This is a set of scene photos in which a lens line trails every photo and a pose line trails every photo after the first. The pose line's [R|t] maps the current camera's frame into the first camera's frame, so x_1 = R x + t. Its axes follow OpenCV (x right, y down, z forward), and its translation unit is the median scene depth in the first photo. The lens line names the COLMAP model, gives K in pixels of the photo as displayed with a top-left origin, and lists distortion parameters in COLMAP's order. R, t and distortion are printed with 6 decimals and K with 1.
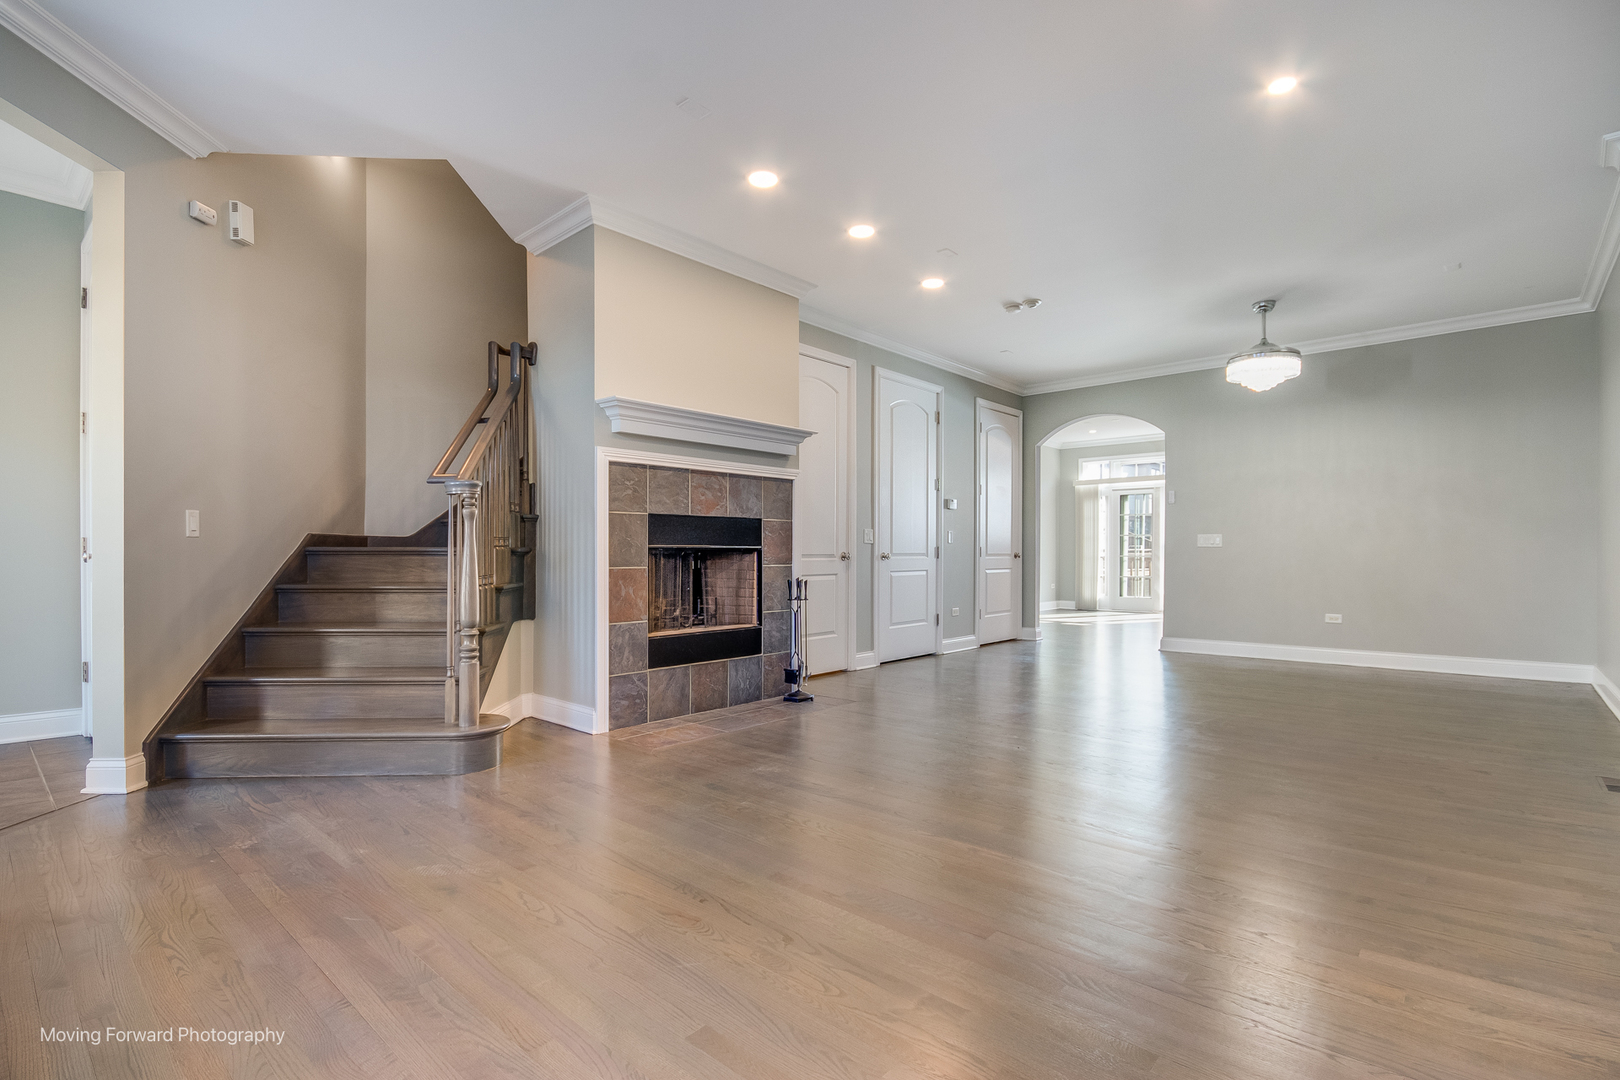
lens RADIAL K [[757.7, 0, 808.5], [0, 757.7, 554.1], [0, 0, 1]] dist [0.000714, -0.000171]
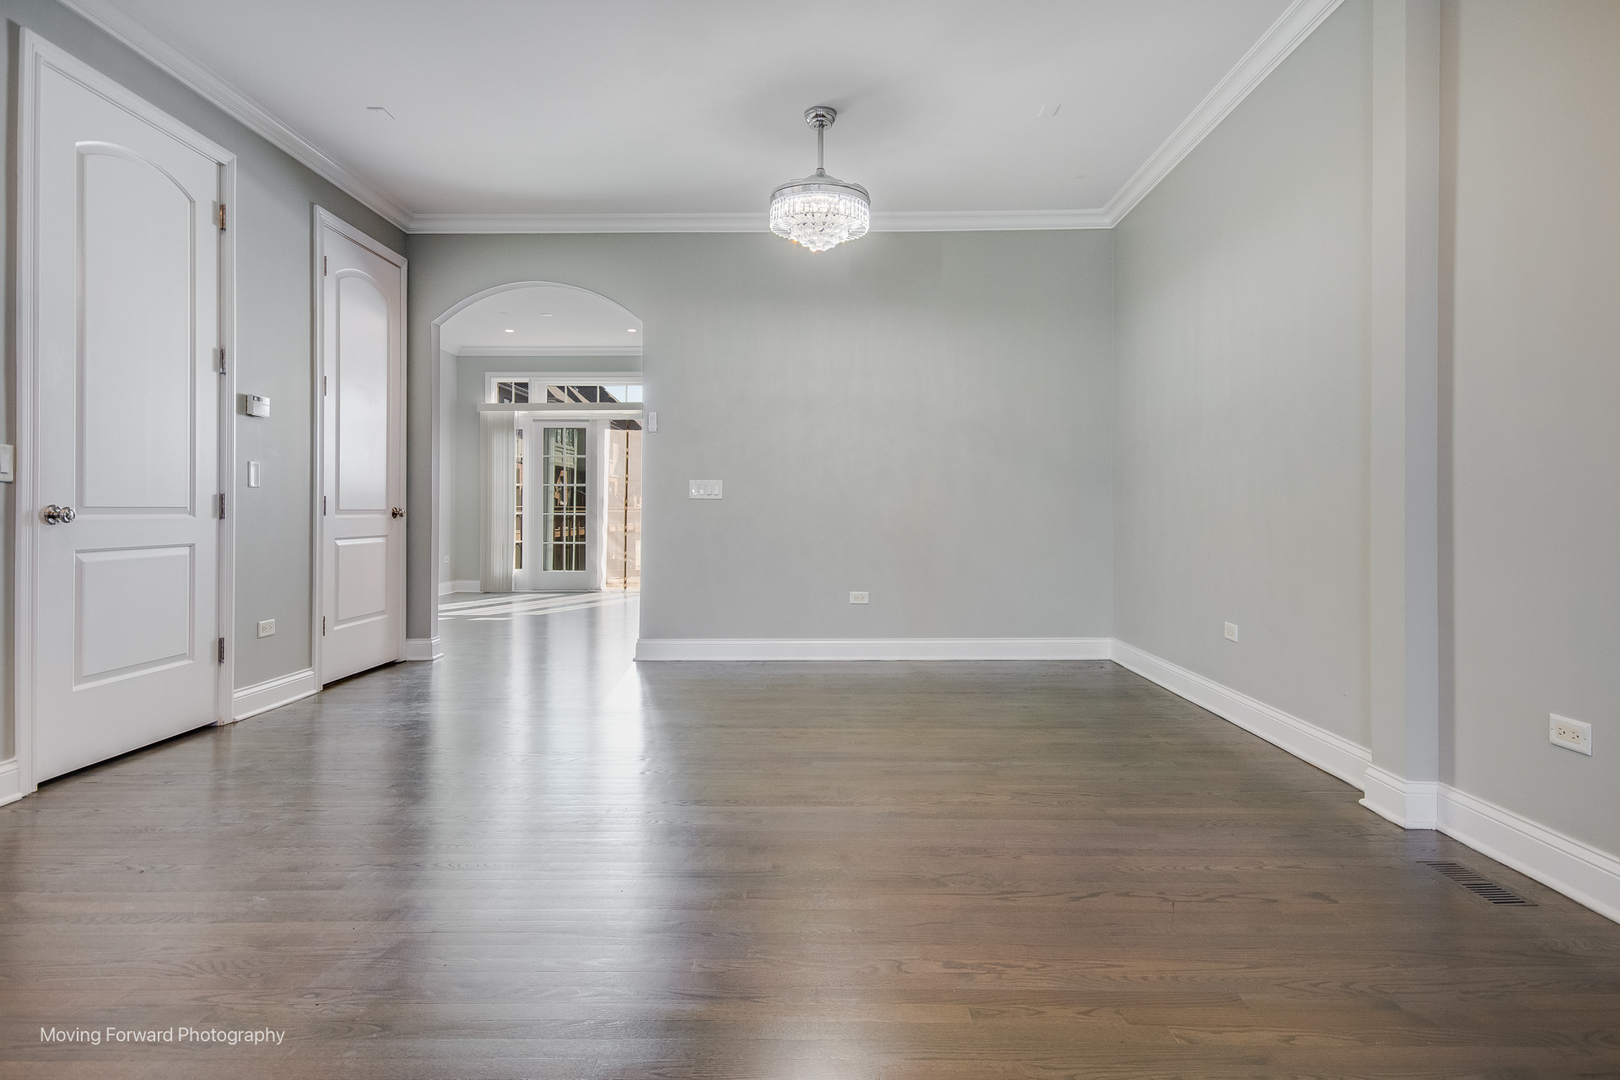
lens RADIAL K [[892.0, 0, 810.0], [0, 892.0, 510.3], [0, 0, 1]] dist [0.006311, 0.000184]
pose [[0.753361, 0.000650, 0.657607, 0.079204], [0.001385, 0.999996, -0.002575, 0.002495], [-0.657606, 0.002851, 0.753357, 0.337690]]
